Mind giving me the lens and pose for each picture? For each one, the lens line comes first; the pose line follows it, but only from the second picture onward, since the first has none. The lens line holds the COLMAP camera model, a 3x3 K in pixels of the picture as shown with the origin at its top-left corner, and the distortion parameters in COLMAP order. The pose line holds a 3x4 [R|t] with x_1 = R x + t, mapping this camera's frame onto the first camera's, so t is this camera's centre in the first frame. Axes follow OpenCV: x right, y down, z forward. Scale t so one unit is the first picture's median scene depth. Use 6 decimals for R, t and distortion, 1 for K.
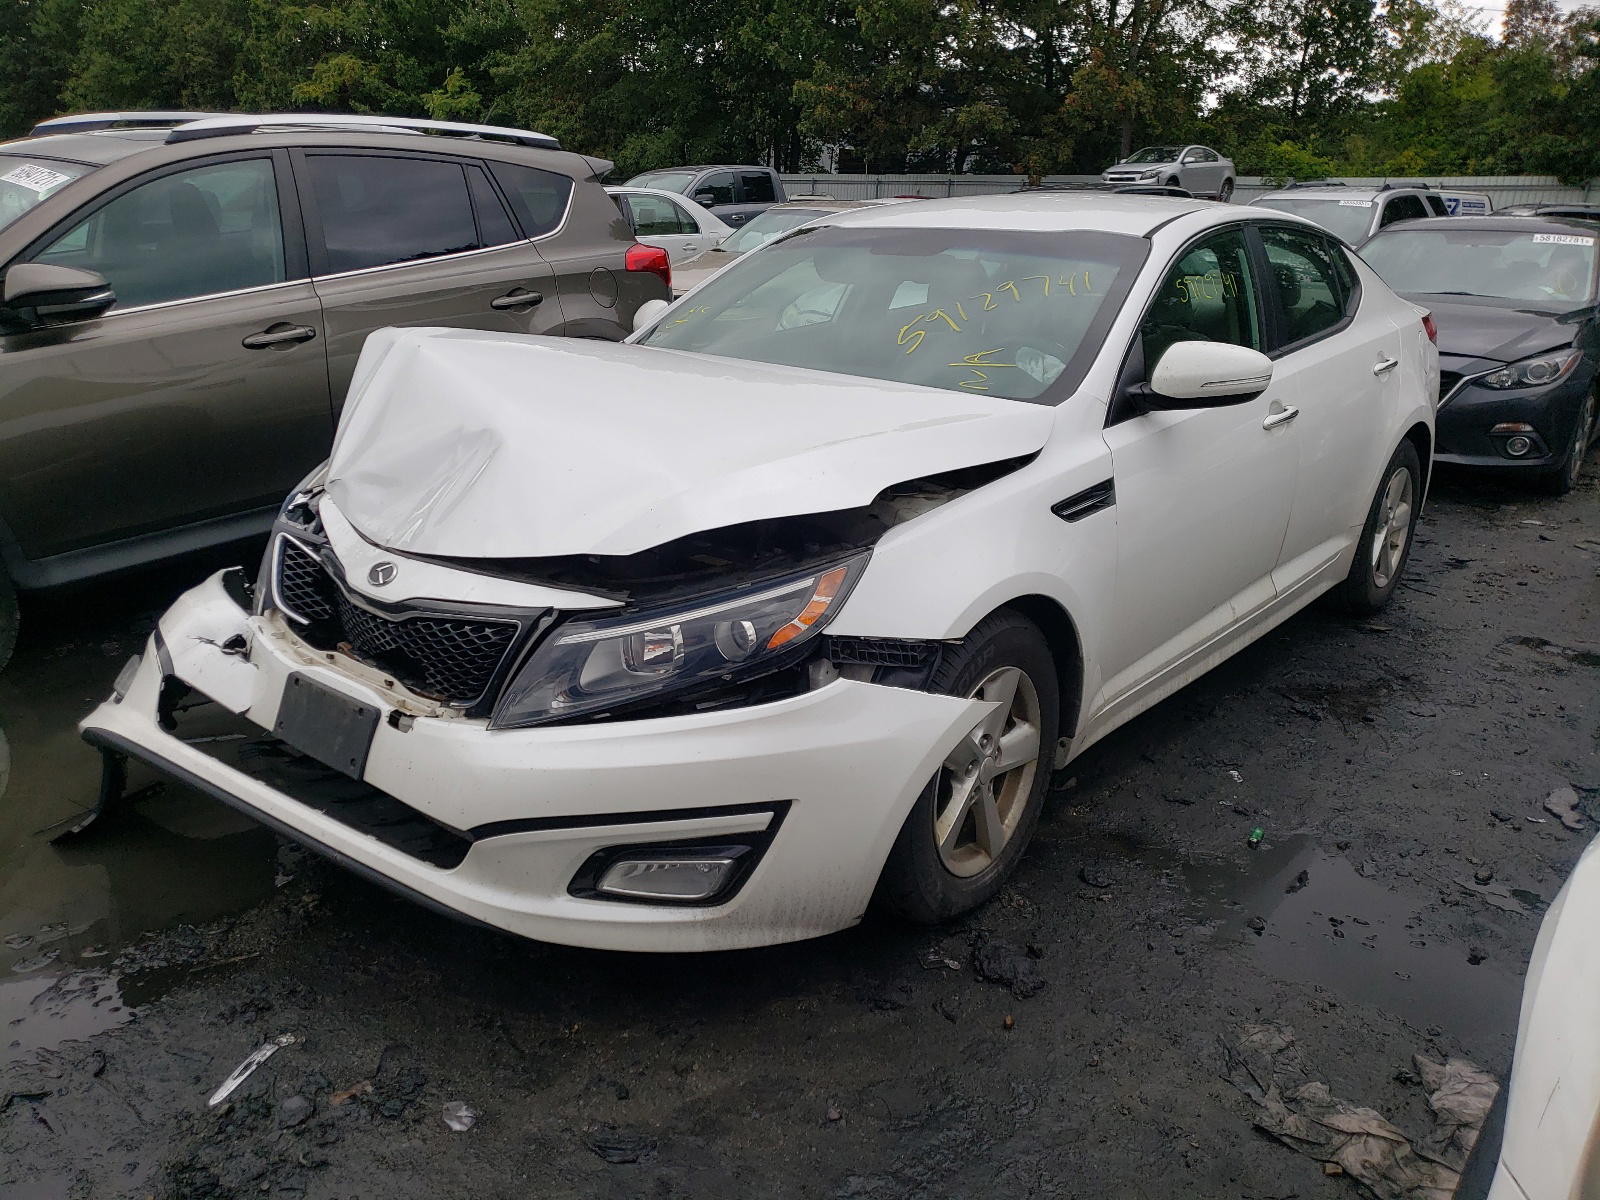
lens RADIAL K [[1214.4, 0, 819.9], [0, 1214.4, 676.3], [0, 0, 1]] dist [0.037832, -0.027740]
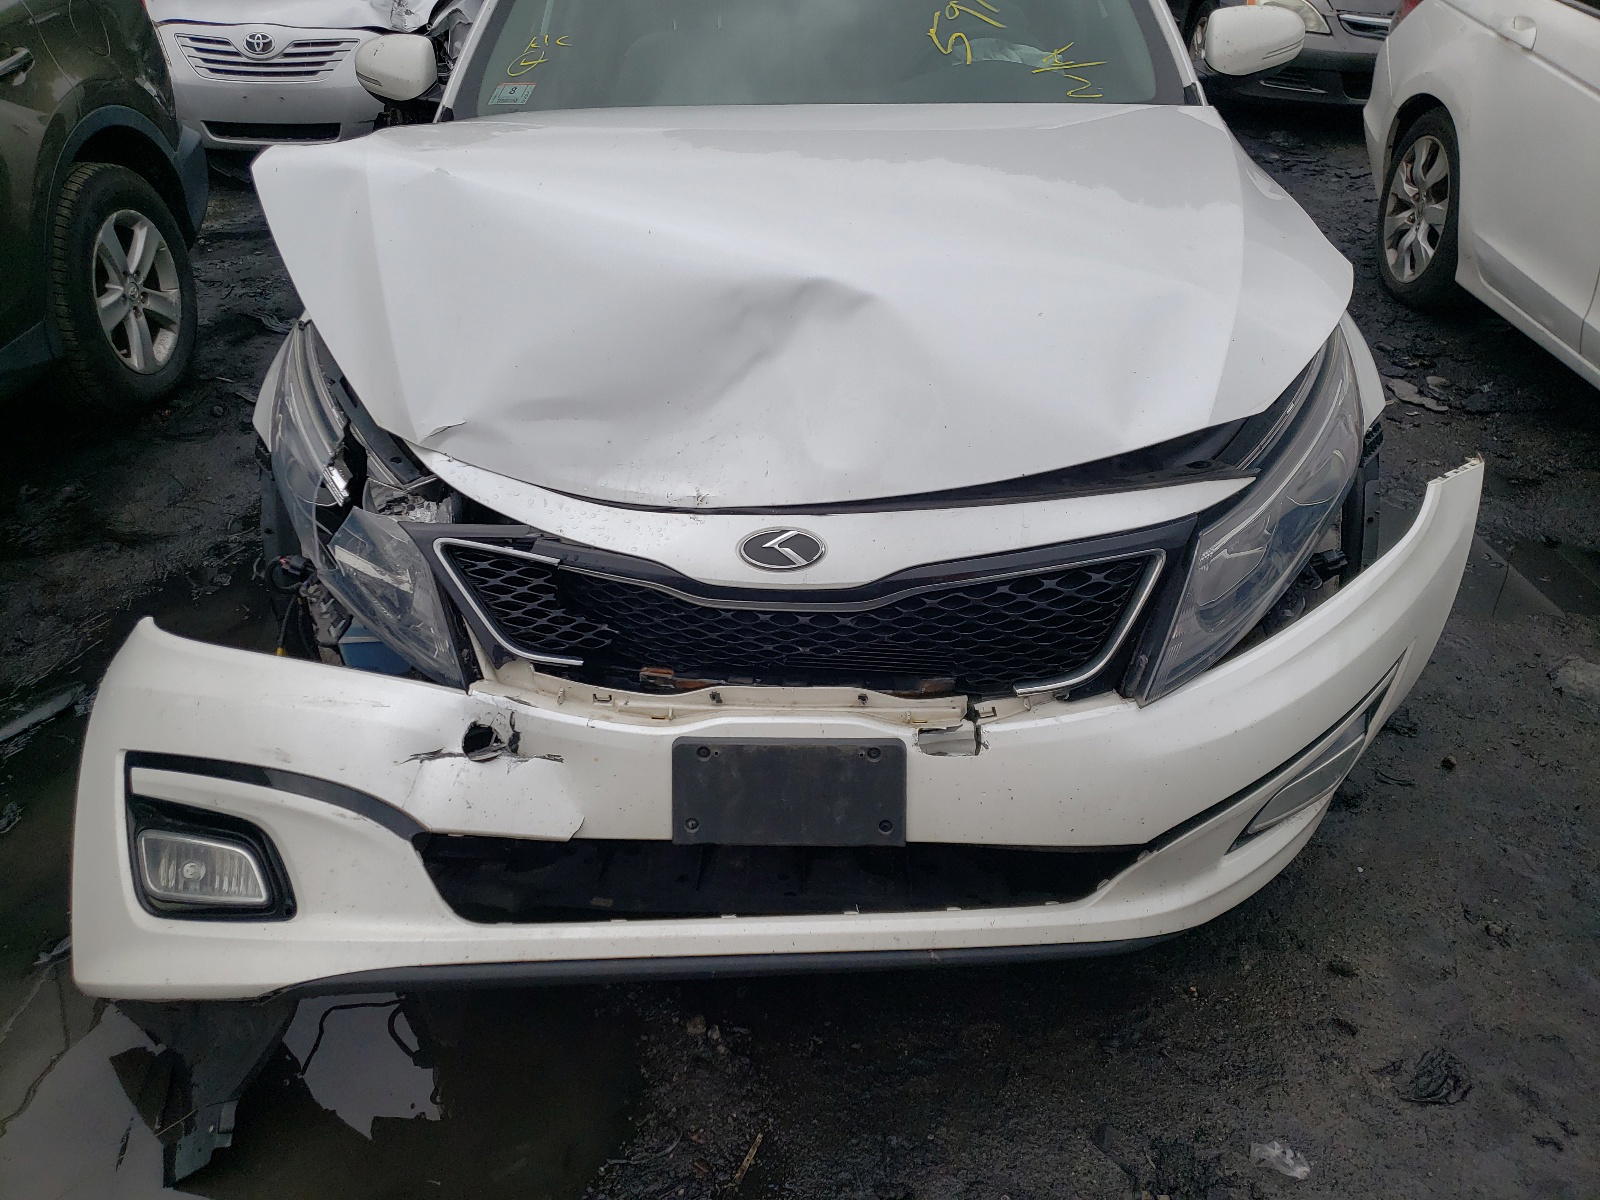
lens RADIAL K [[1214.4, 0, 800.0], [0, 1214.4, 594.3], [0, 0, 1]] dist [0.037832, -0.027740]
pose [[0.794537, -0.353082, 0.494009, -0.693747], [0.255671, 0.932460, 0.255248, -0.229862], [-0.550767, -0.076500, 0.831146, 0.461079]]
